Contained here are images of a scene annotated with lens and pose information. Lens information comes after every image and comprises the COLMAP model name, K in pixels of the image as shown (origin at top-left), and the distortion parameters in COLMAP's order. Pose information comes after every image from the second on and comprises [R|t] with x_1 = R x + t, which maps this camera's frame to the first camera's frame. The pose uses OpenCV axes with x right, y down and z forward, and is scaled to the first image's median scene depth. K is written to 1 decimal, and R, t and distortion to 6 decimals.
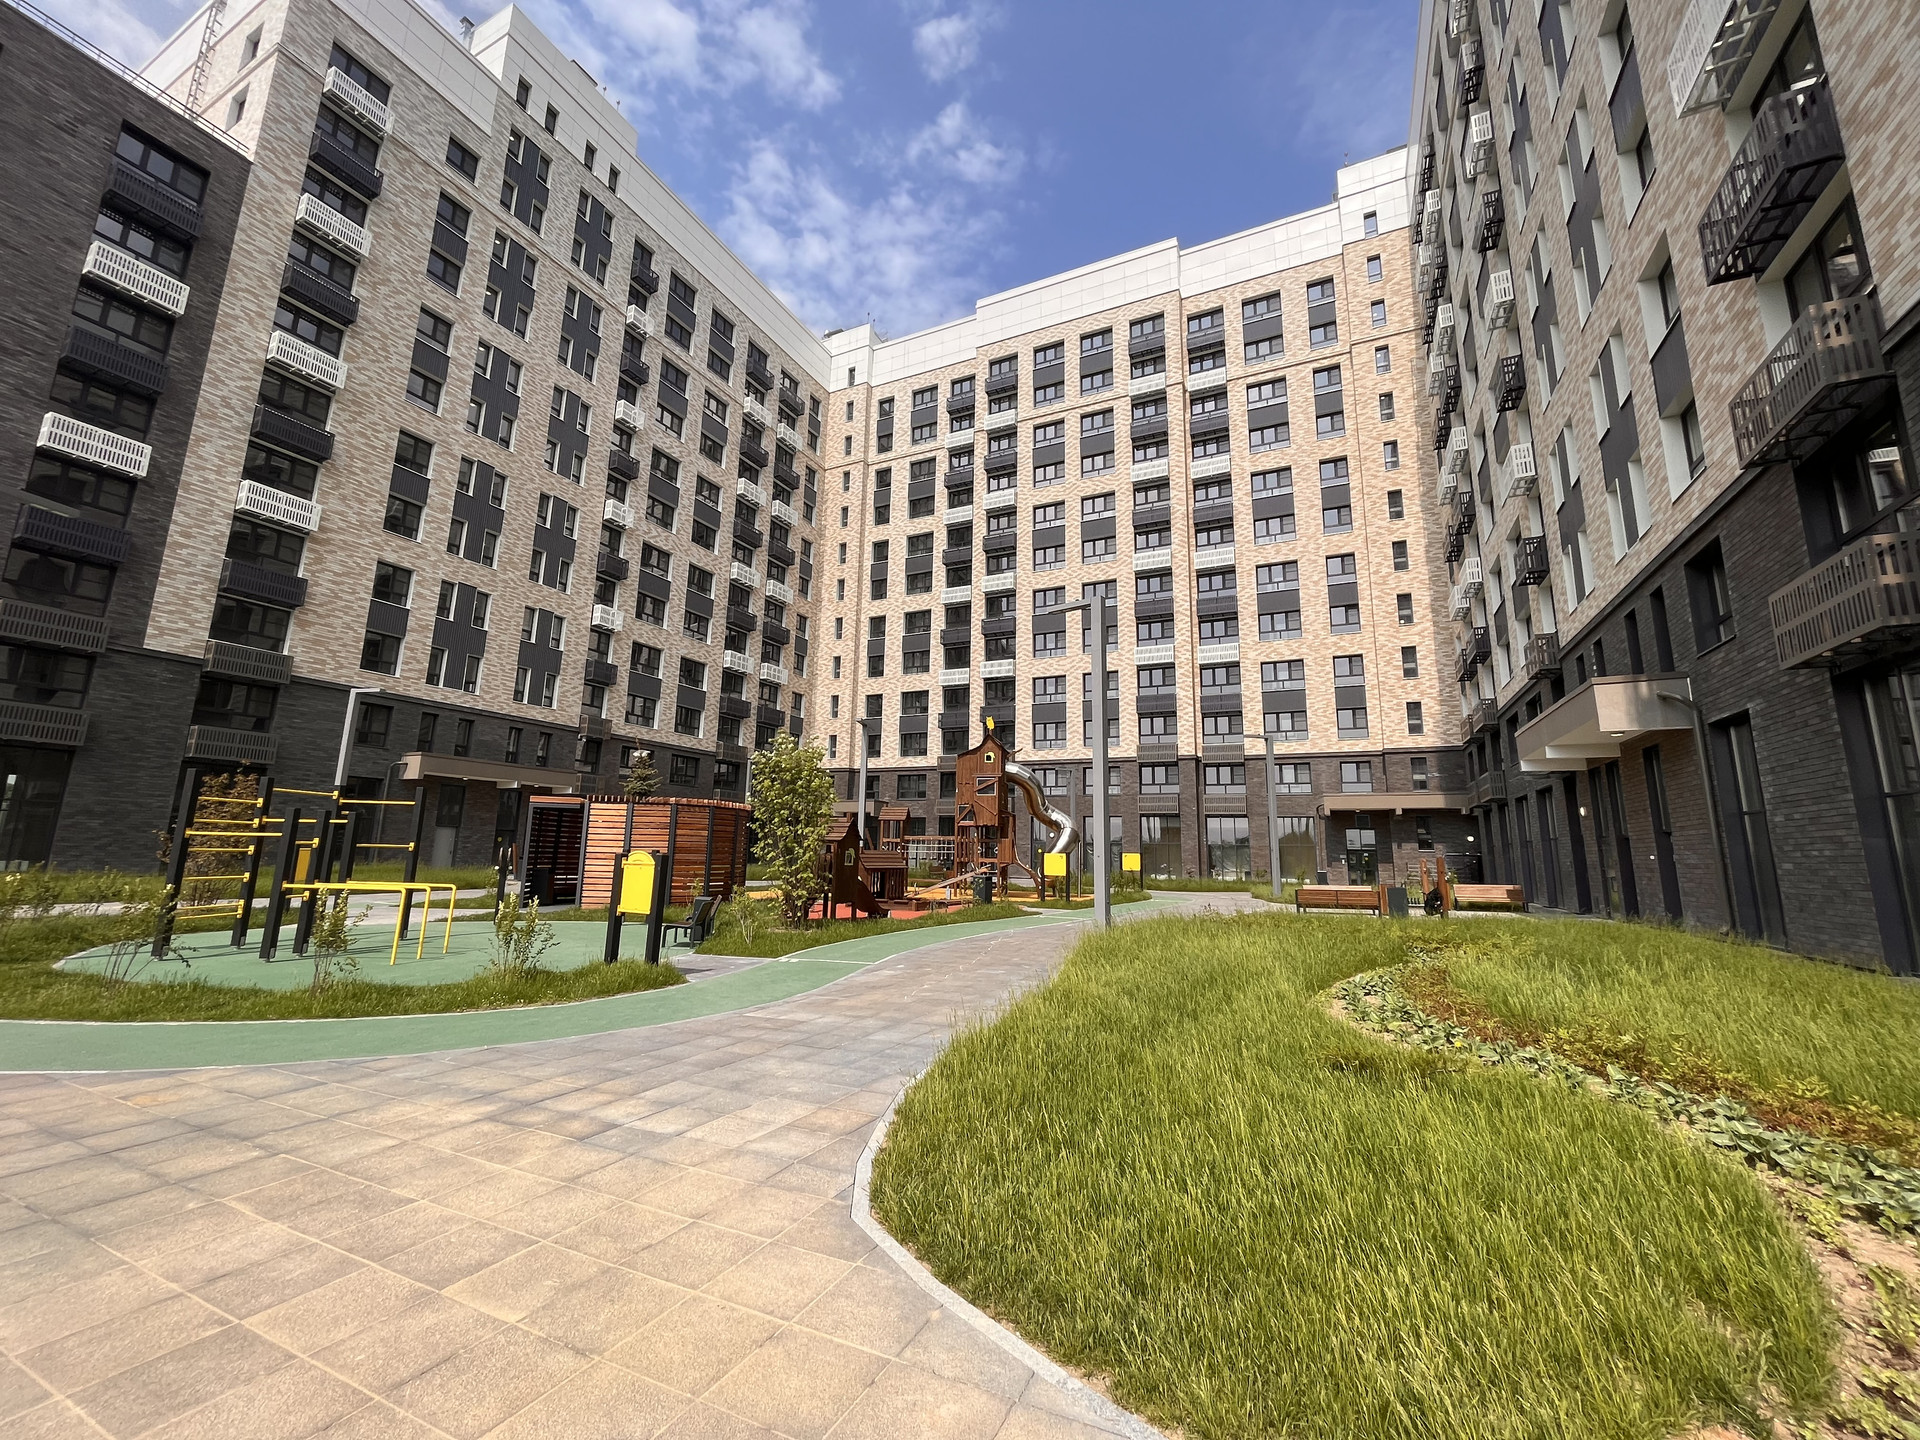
lens RADIAL K [[772.0, 0, 946.0], [0, 772.0, 712.3], [0, 0, 1]] dist [-0.008207, -0.000731]
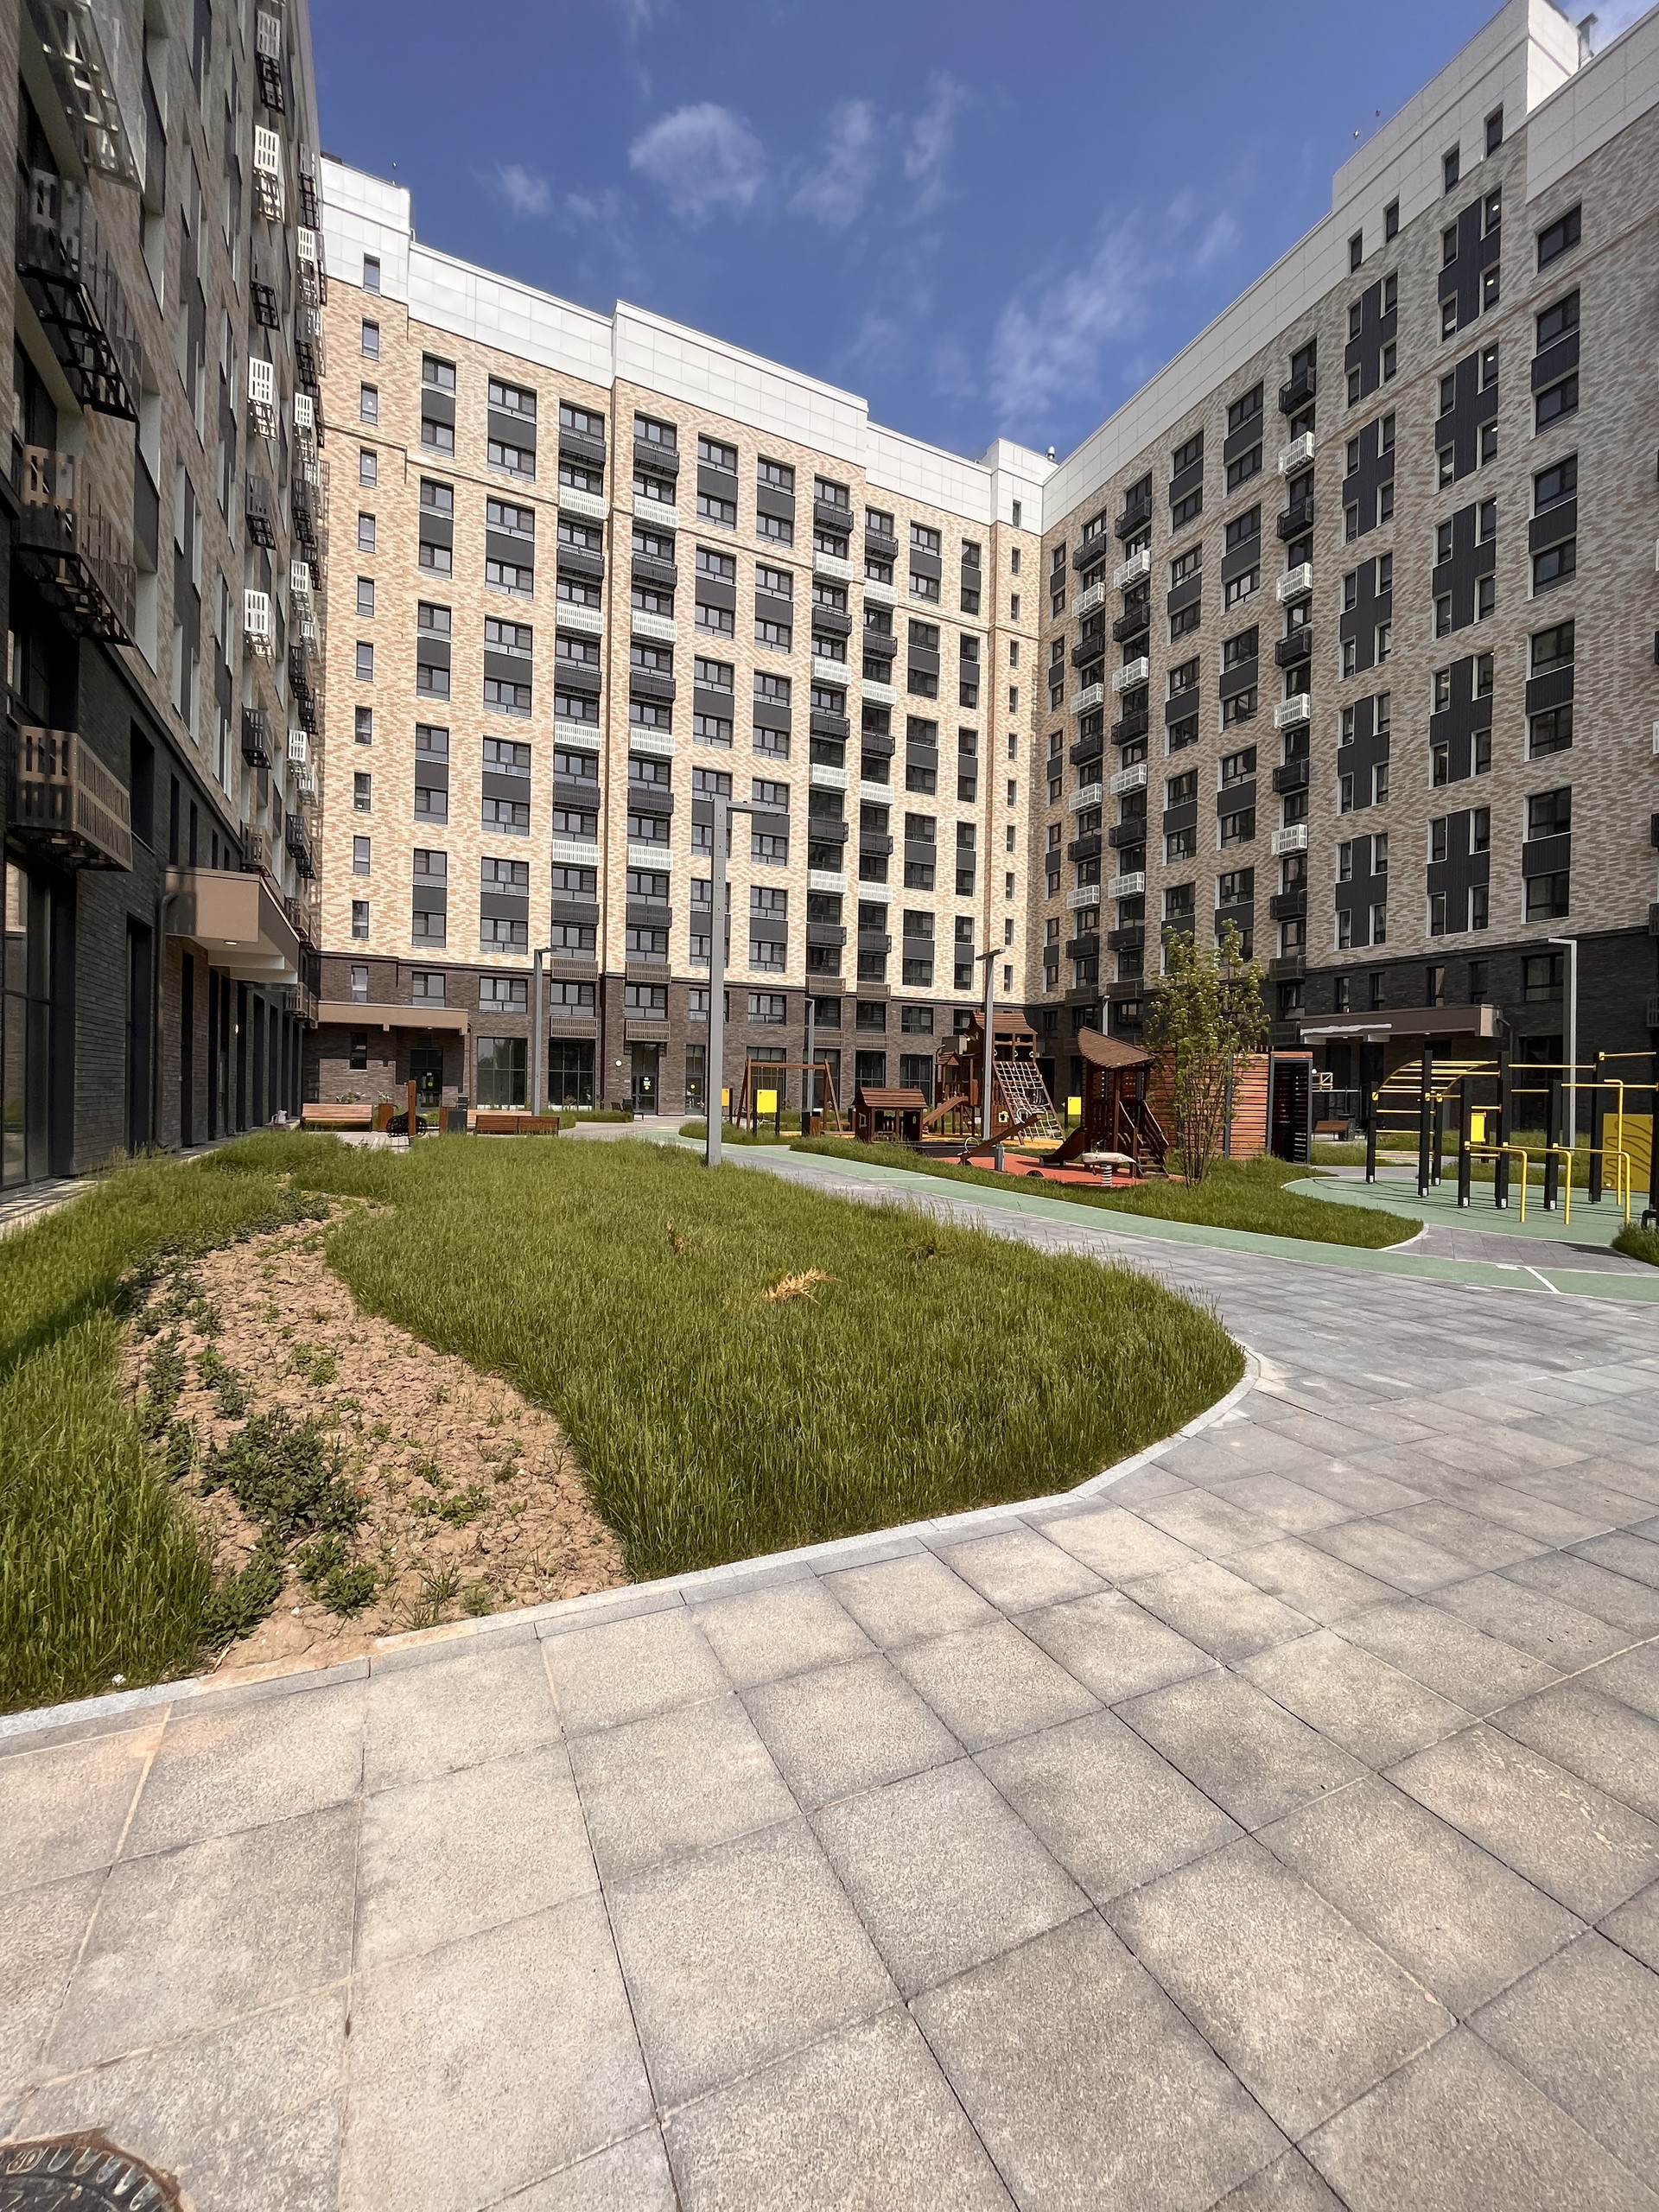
lens RADIAL K [[889.4, 0, 816.2], [0, 889.4, 1109.2], [0, 0, 1]] dist [-0.008207, -0.000731]
pose [[0.611543, -0.023508, 0.790862, -0.530871], [-0.150765, 0.977782, 0.145645, 0.036253], [-0.776715, -0.208303, 0.594411, 0.258211]]
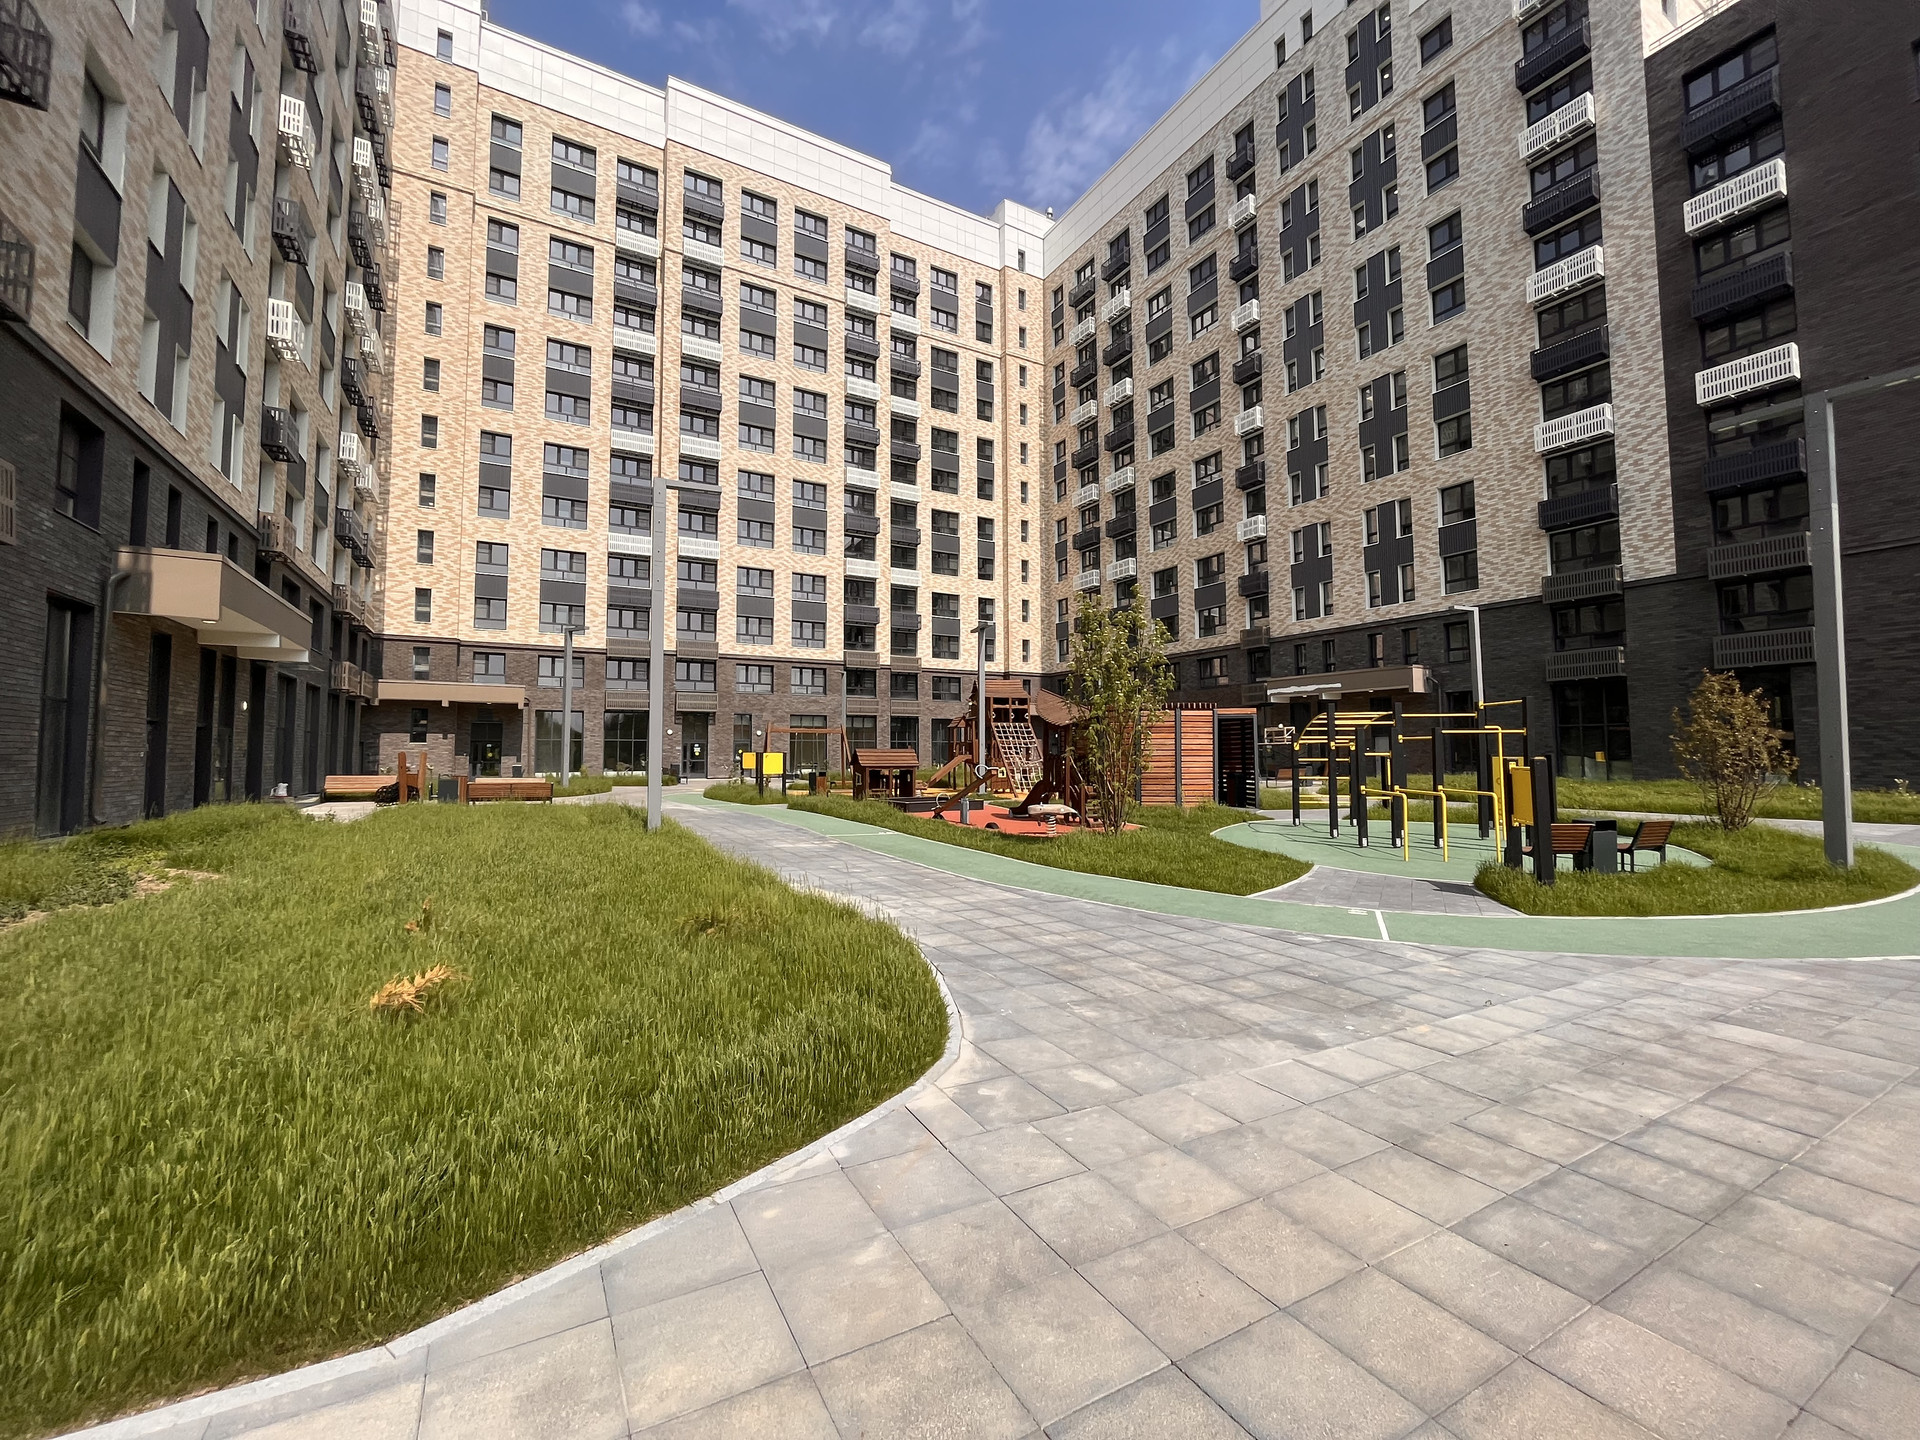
lens RADIAL K [[772.0, 0, 936.1], [0, 772.0, 720.6], [0, 0, 1]] dist [-0.008207, -0.000731]
pose [[0.563173, 0.013589, 0.826227, -0.487857], [-0.135591, 0.987832, 0.076175, 0.033848], [-0.815139, -0.154929, 0.558163, 0.239638]]
